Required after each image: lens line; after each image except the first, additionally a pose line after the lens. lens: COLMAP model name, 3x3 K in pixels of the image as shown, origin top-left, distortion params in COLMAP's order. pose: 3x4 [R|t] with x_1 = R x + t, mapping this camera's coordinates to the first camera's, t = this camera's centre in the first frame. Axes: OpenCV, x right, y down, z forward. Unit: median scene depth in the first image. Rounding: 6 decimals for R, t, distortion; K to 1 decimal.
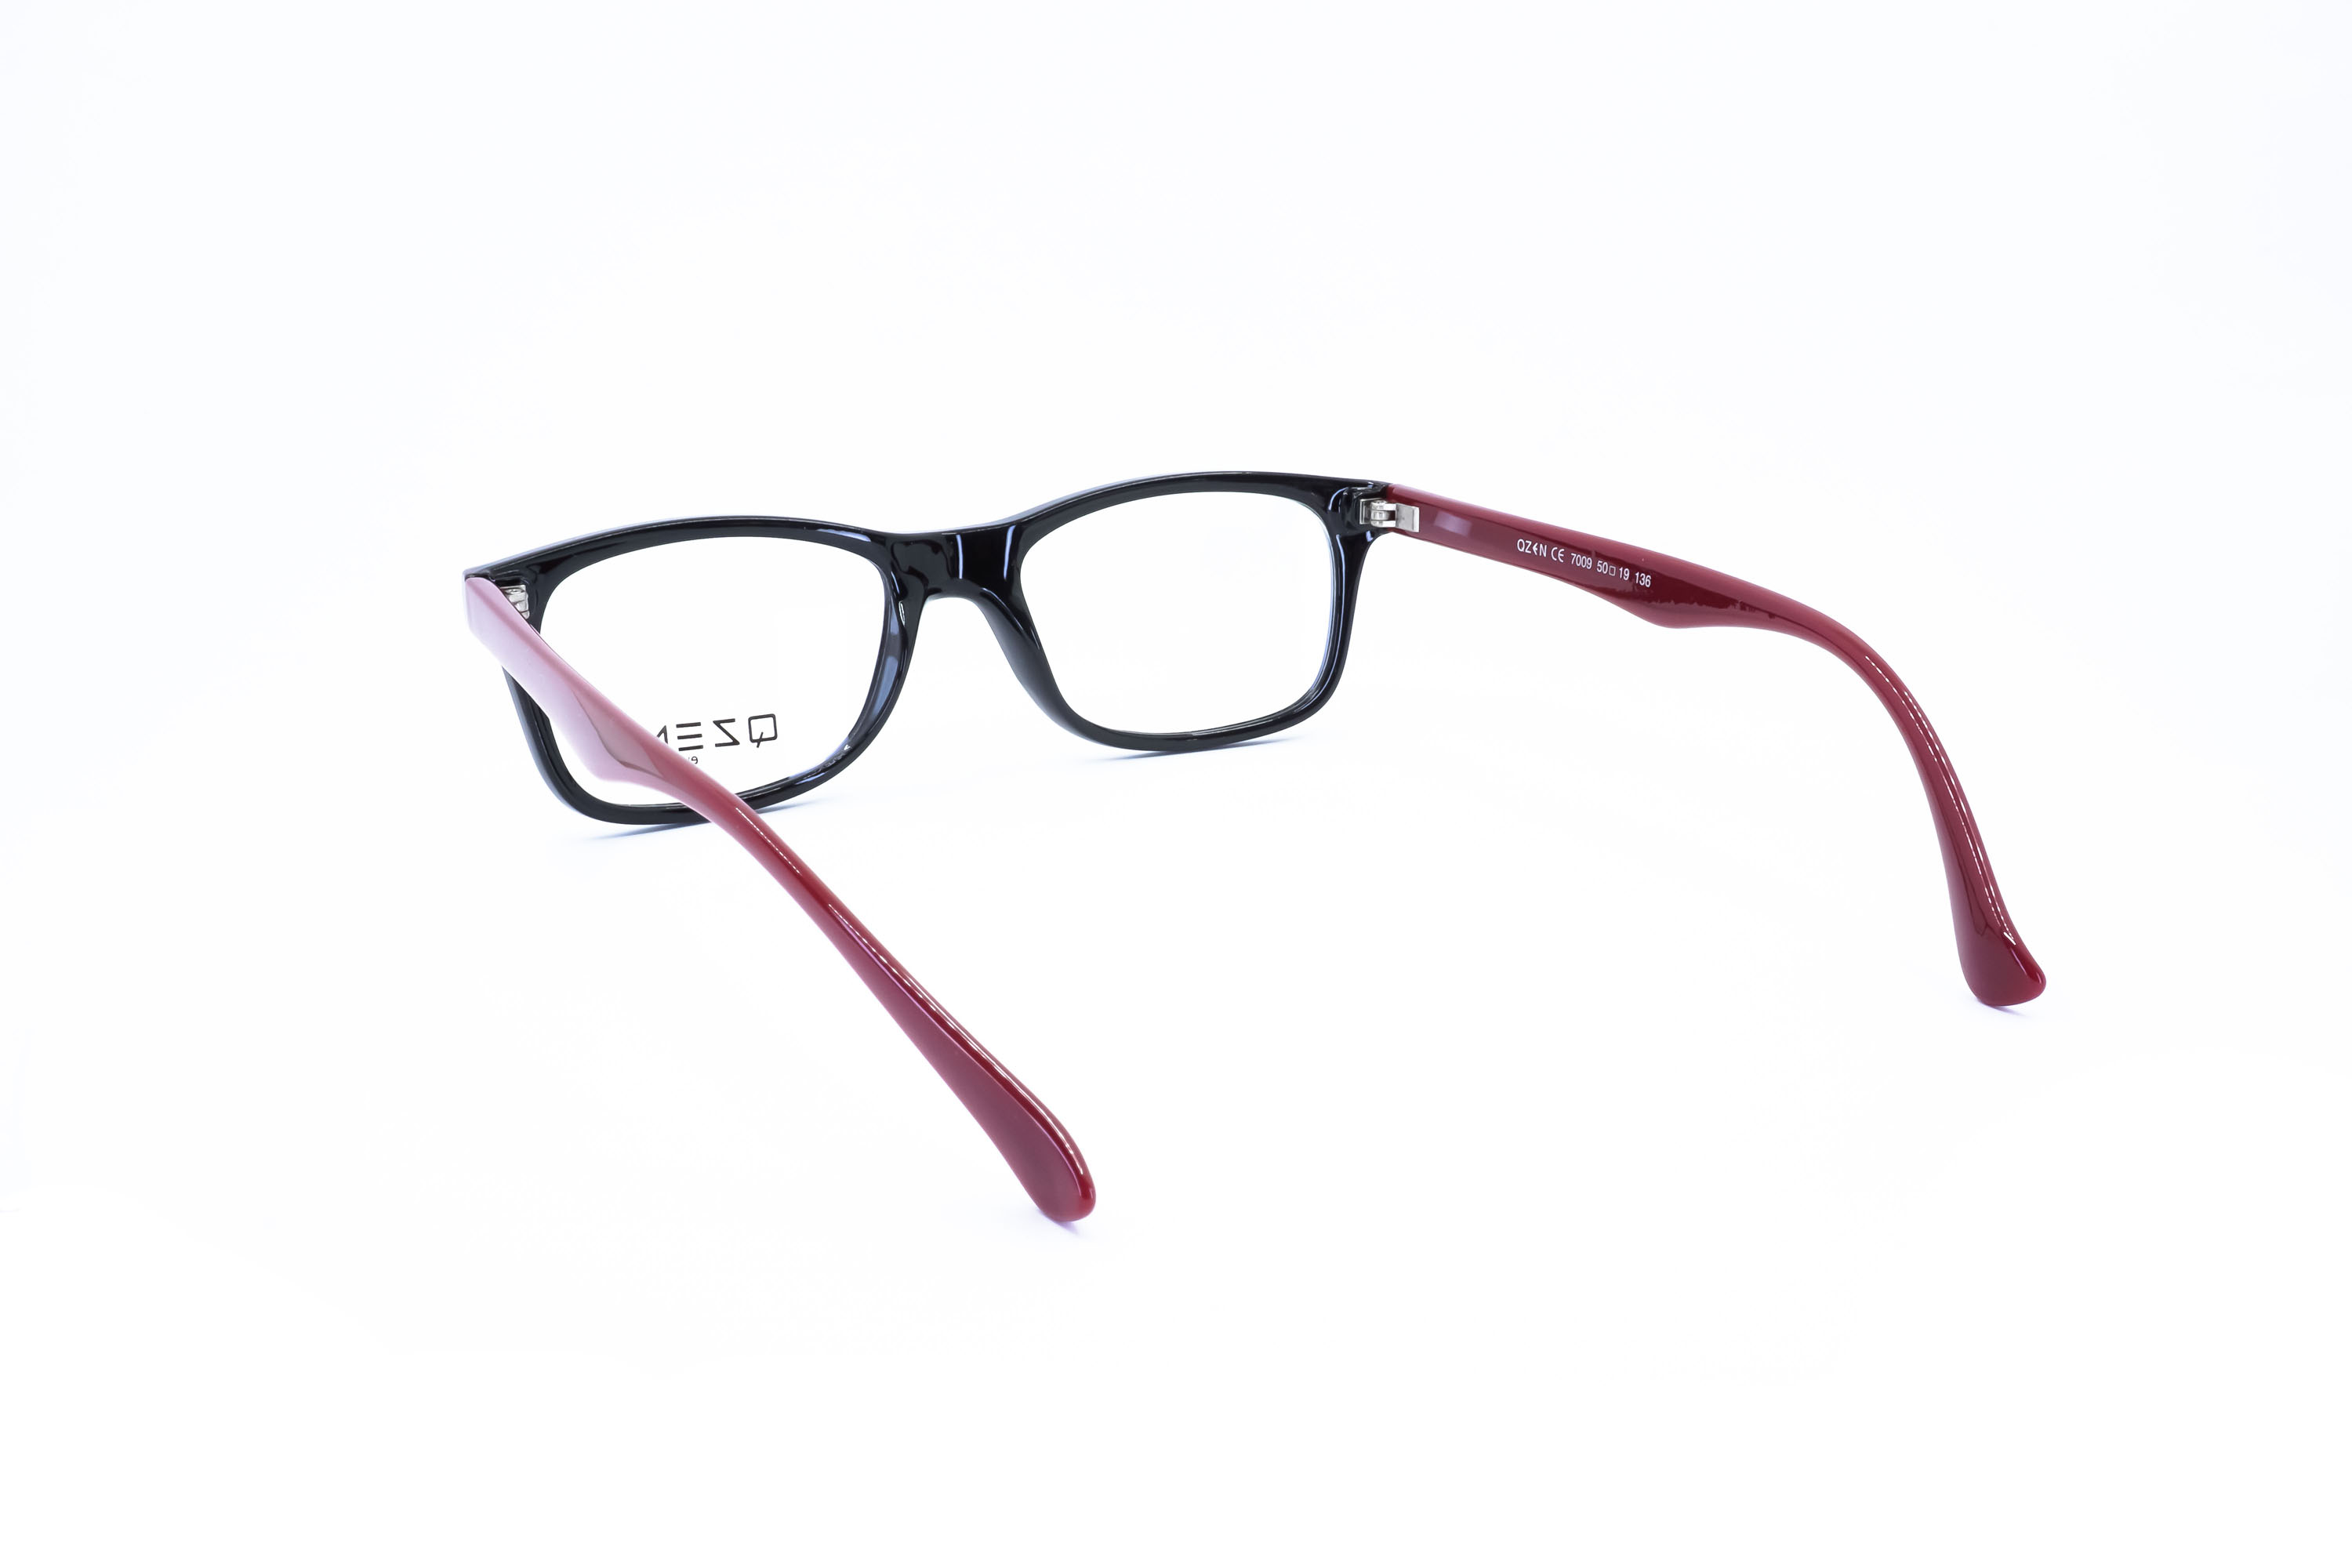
lens RADIAL K [[2568.6, 0, 1176.0], [0, 2568.6, 784.0], [0, 0, 1]] dist [0.081629, -0.001440]
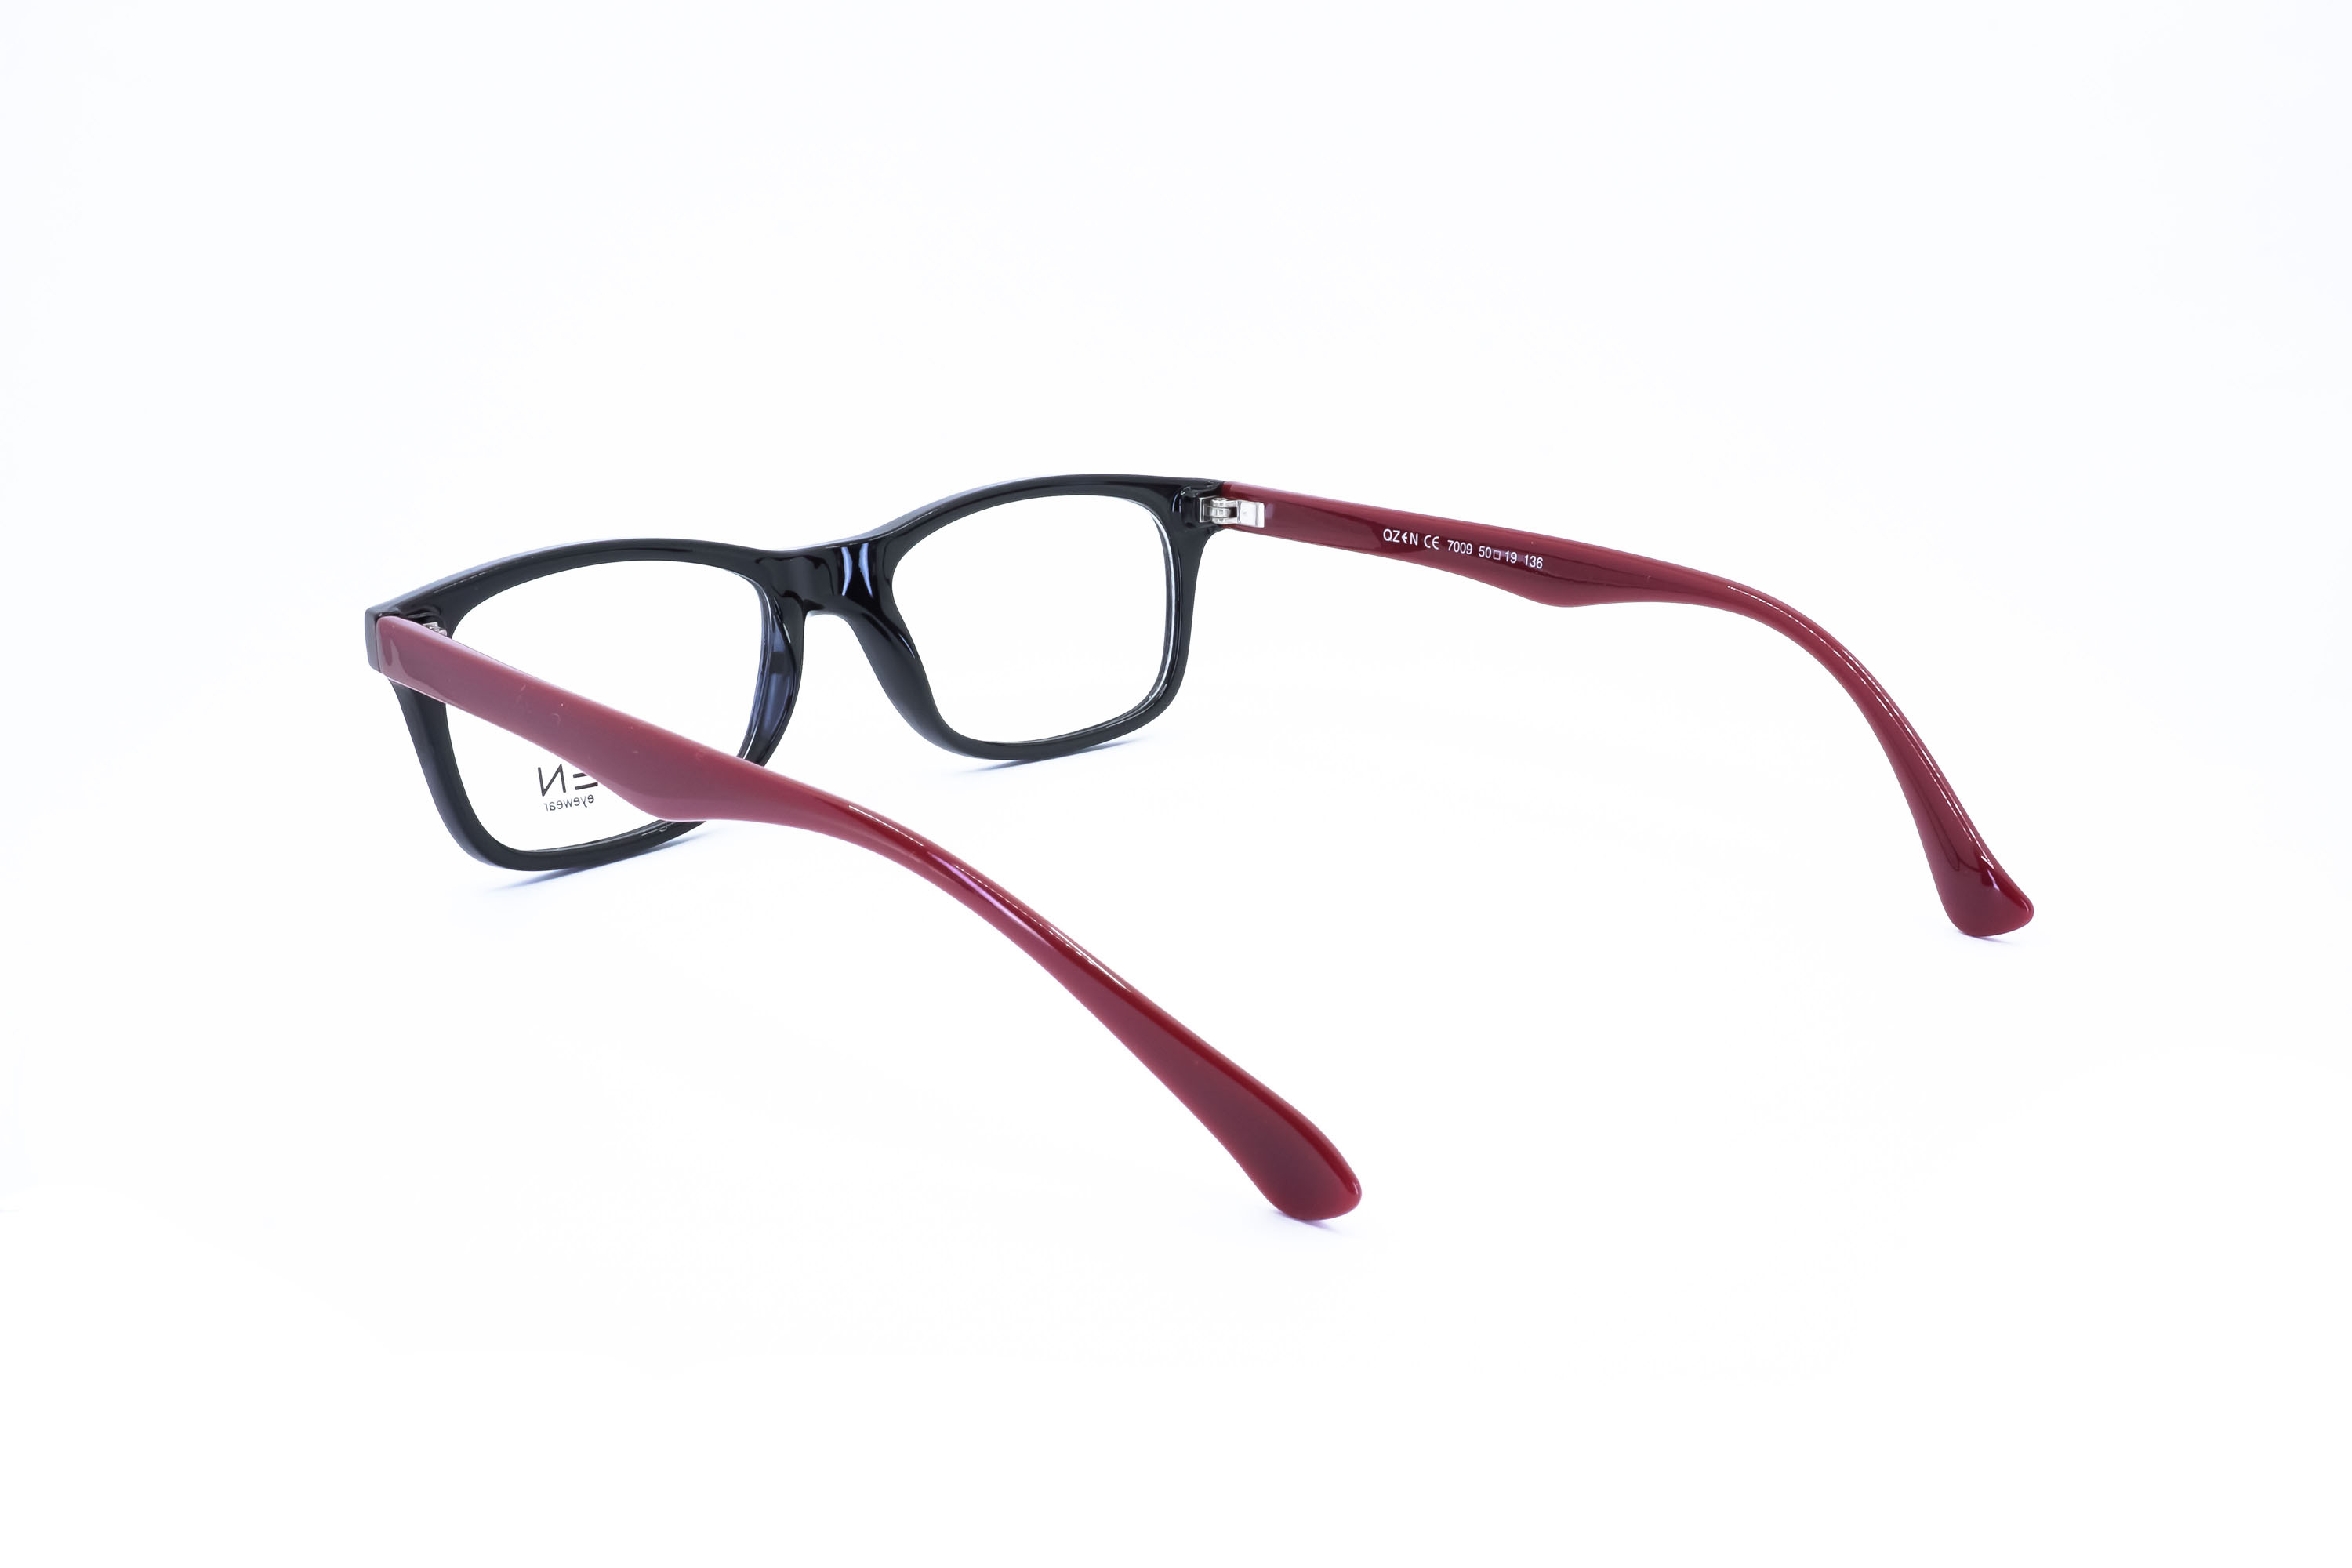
lens RADIAL K [[2568.6, 0, 1176.0], [0, 2568.6, 784.0], [0, 0, 1]] dist [0.081629, -0.001440]
pose [[0.966176, -0.067369, 0.248929, -0.208404], [0.068284, 0.997654, 0.004968, -0.004585], [-0.248679, 0.012198, 0.968509, 0.029813]]
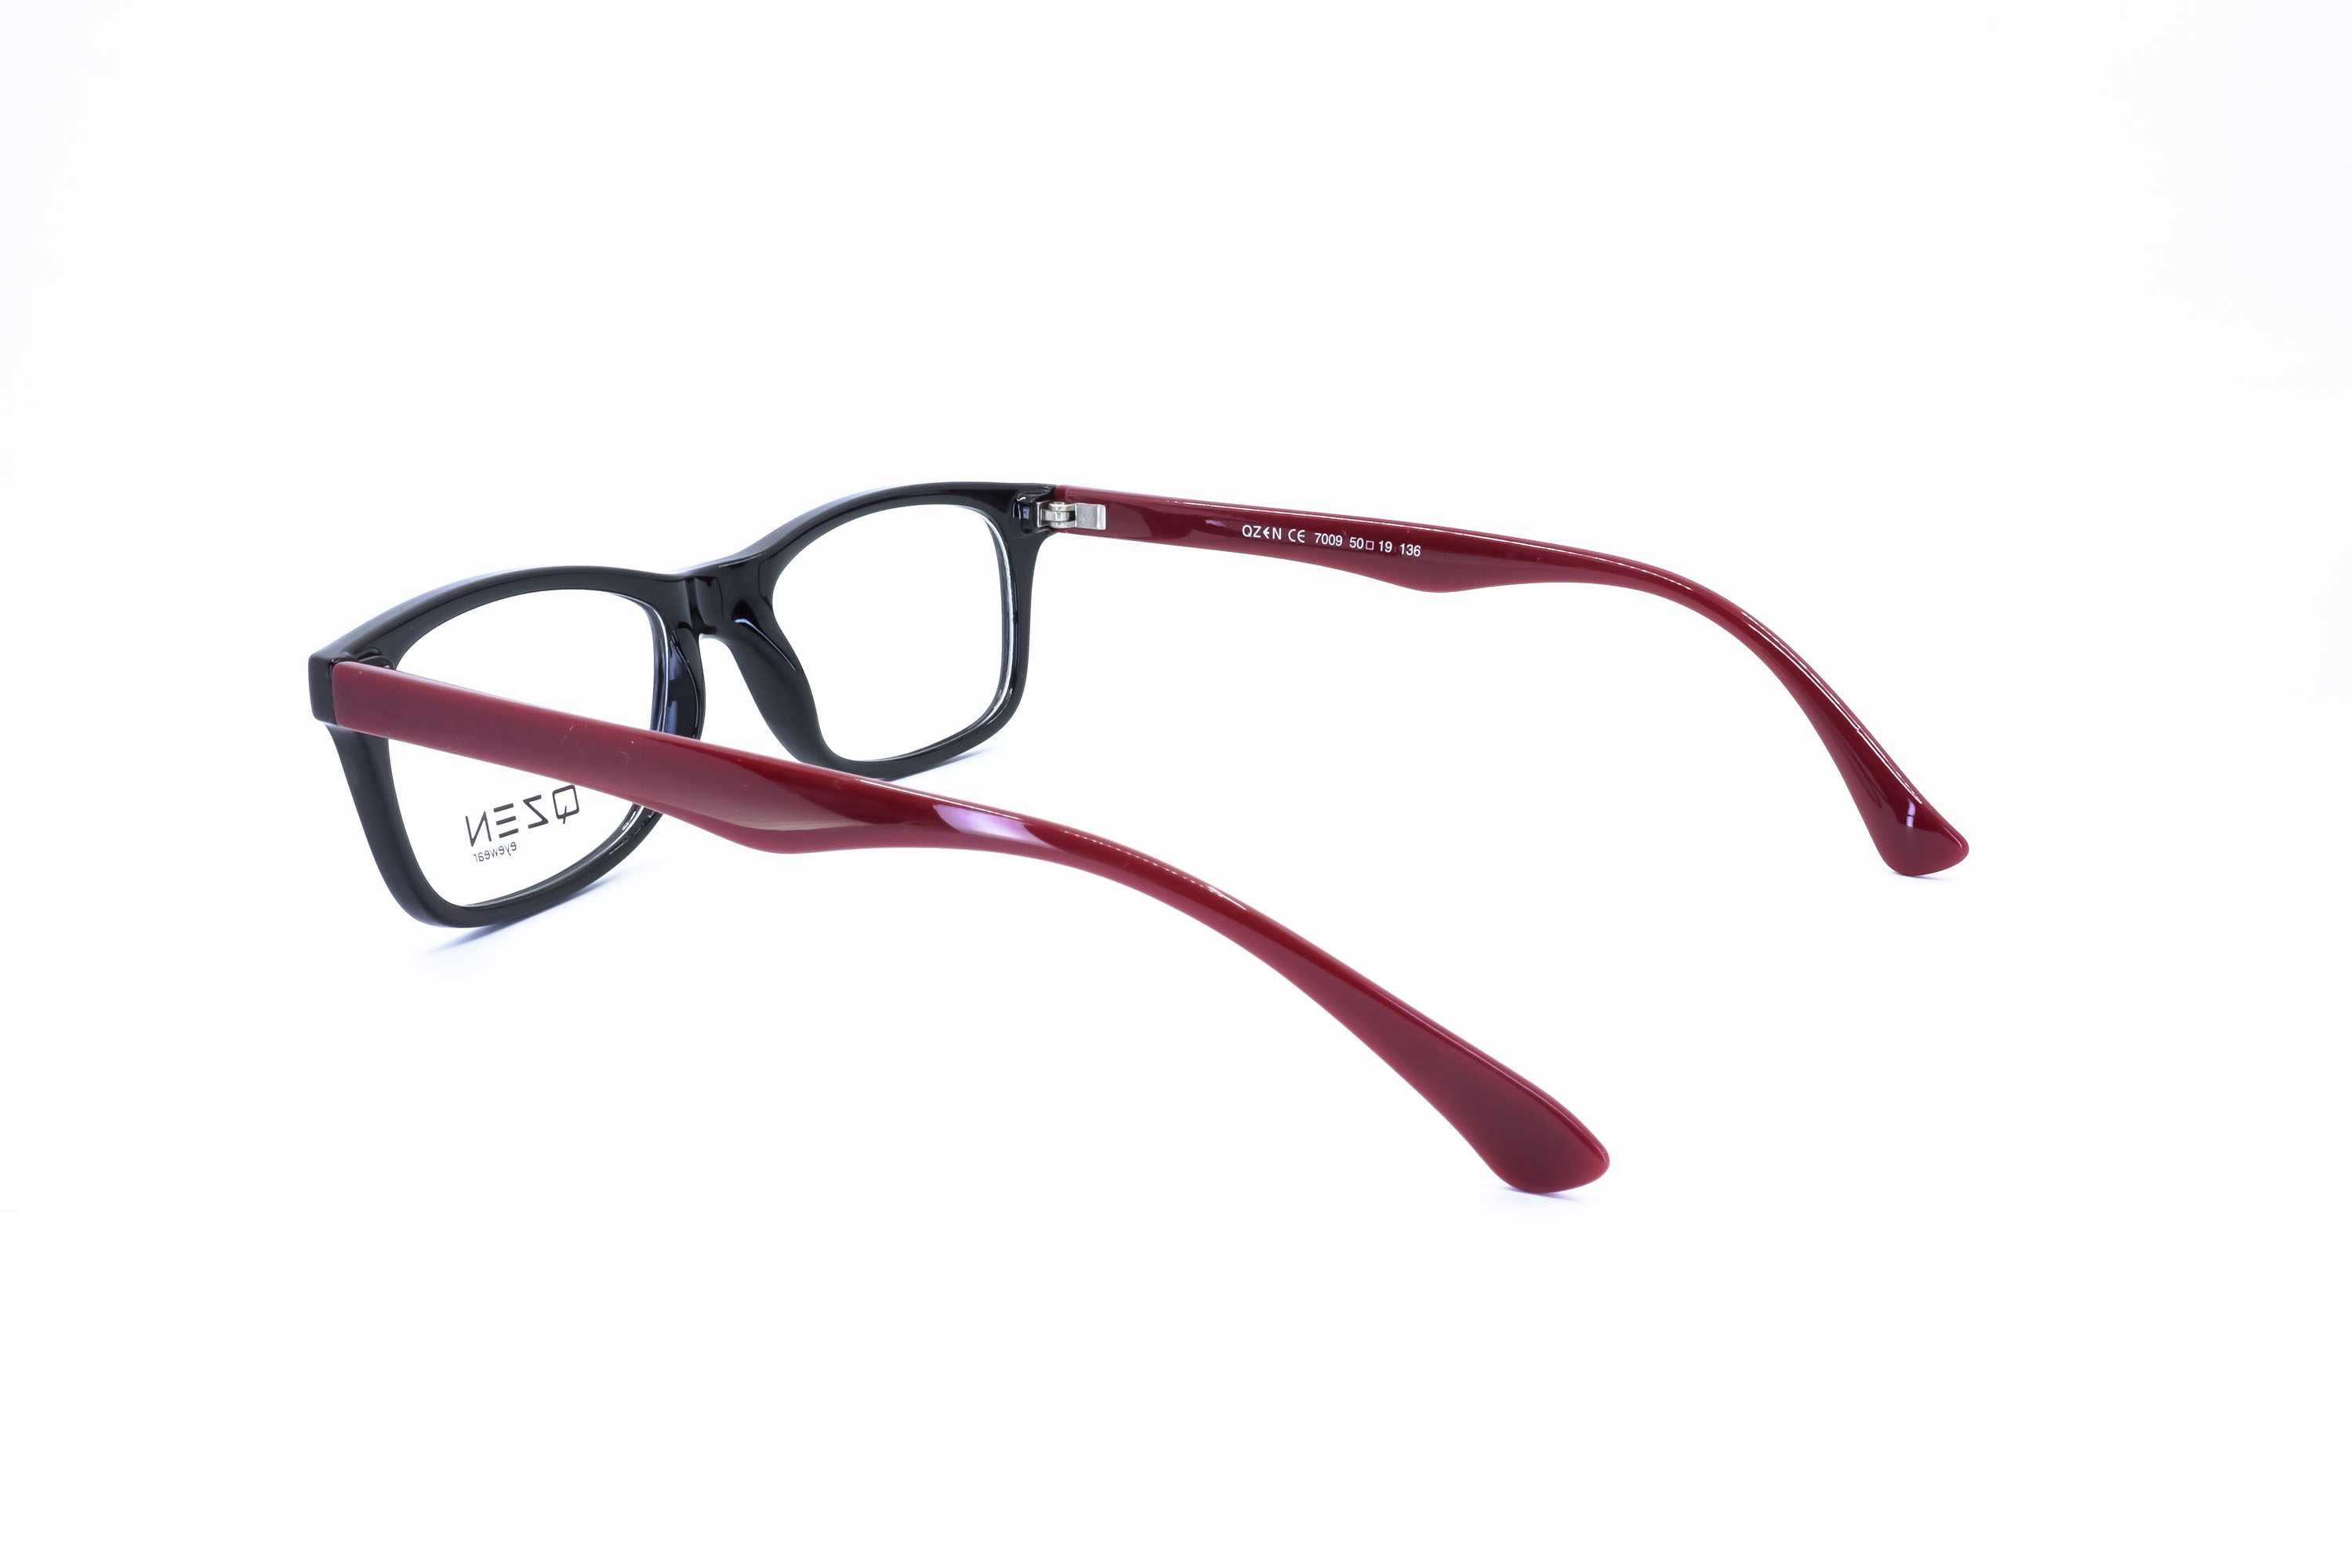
lens RADIAL K [[2568.6, 0, 1176.0], [0, 2568.6, 784.0], [0, 0, 1]] dist [0.081629, -0.001440]
pose [[0.864335, -0.130183, 0.485774, -0.407455], [0.132853, 0.990708, 0.029115, -0.025376], [-0.485051, 0.039371, 0.873599, 0.109927]]
